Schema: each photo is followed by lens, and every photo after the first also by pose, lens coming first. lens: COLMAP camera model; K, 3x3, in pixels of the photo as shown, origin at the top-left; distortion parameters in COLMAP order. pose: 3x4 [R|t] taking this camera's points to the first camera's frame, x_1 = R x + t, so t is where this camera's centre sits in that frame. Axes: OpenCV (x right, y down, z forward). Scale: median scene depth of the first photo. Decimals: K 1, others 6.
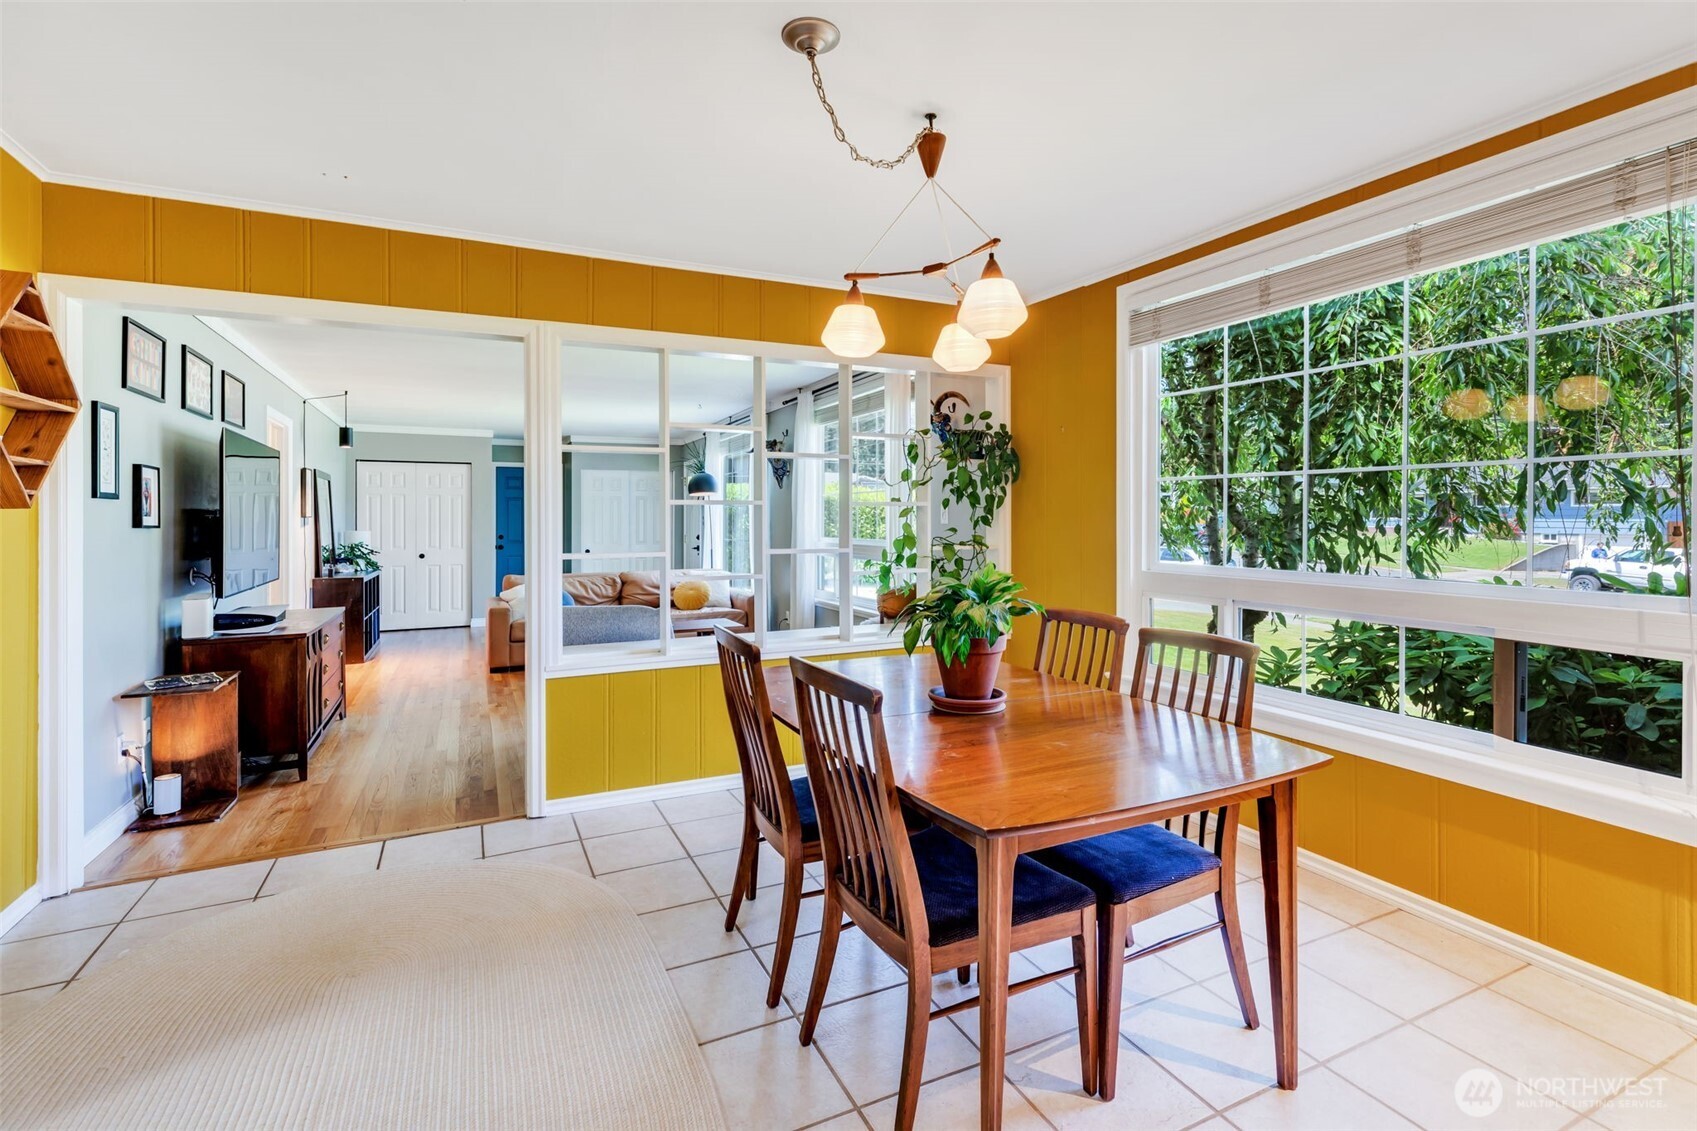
lens RADIAL K [[776.6, 0, 839.7], [0, 776.6, 531.1], [0, 0, 1]] dist [-0.000205, -0.000123]
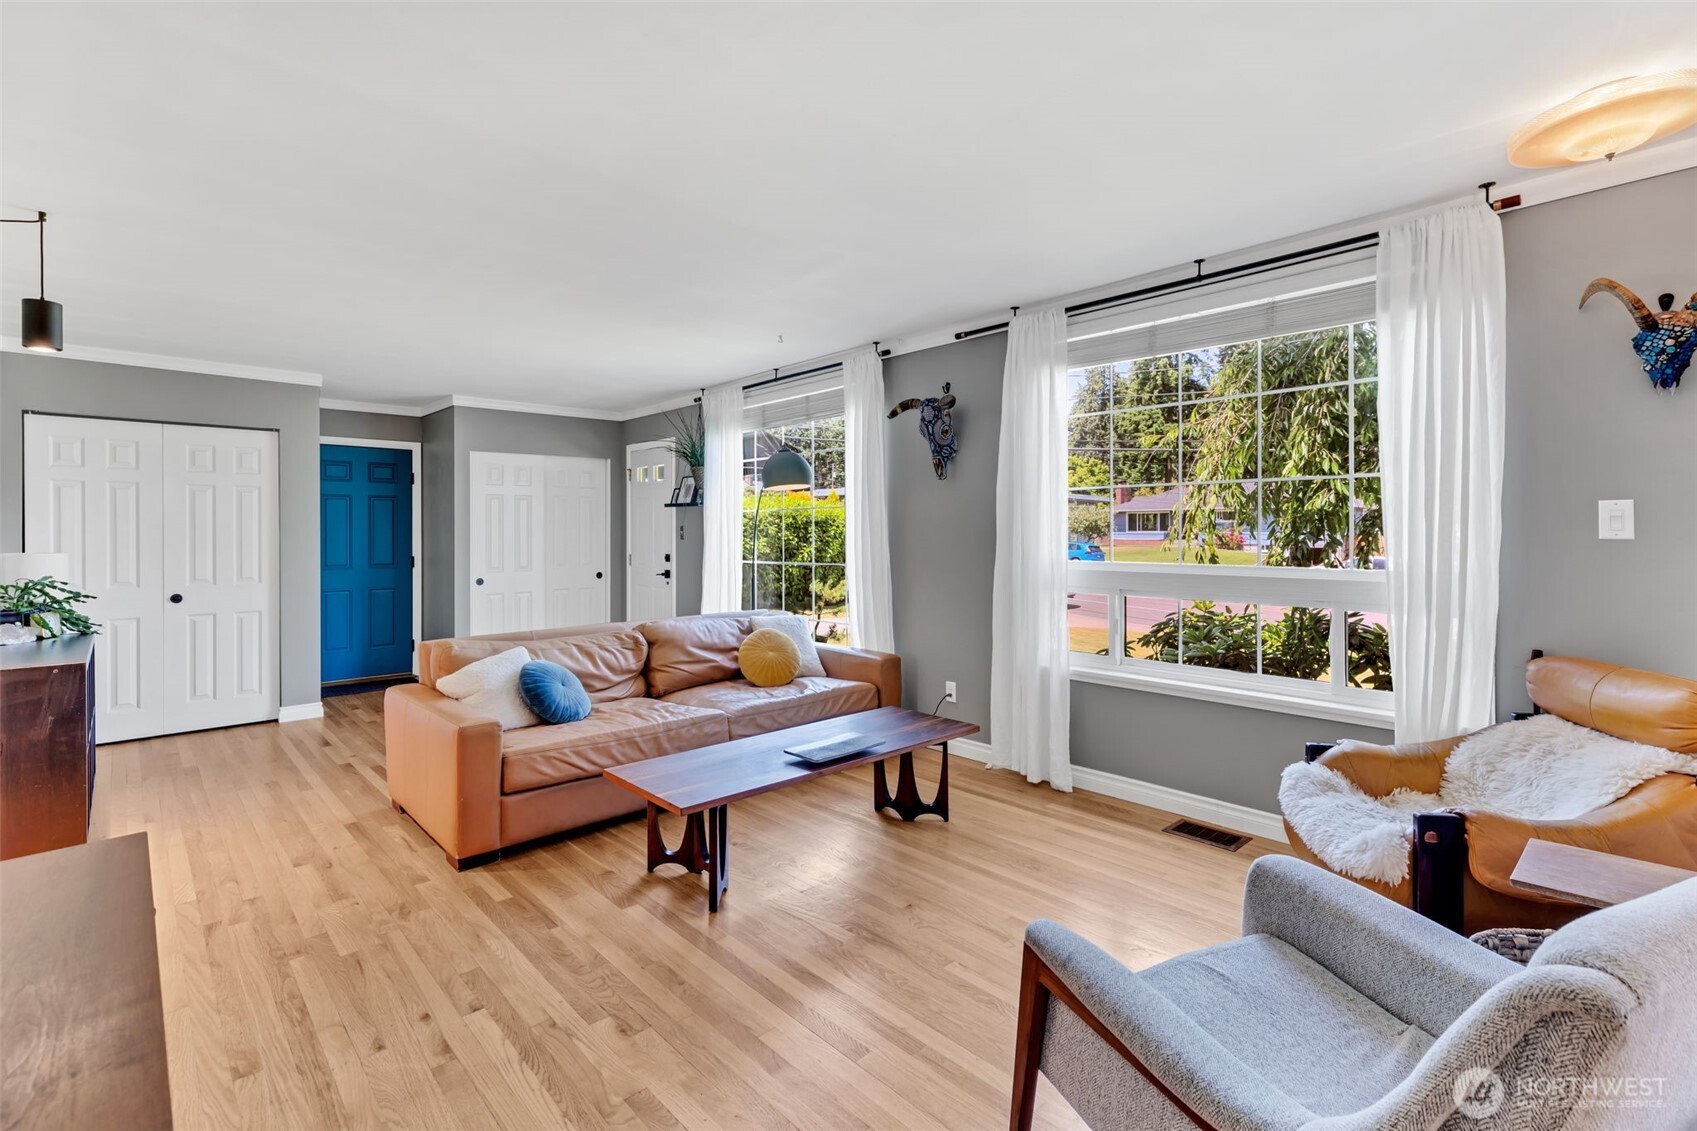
lens RADIAL K [[776.6, 0, 849.8], [0, 776.6, 554.0], [0, 0, 1]] dist [-0.000205, -0.000123]
pose [[0.954695, -0.009853, 0.297423, -0.308110], [0.005932, 0.999883, 0.014085, -0.005021], [-0.297527, -0.011682, 0.954642, 0.422182]]
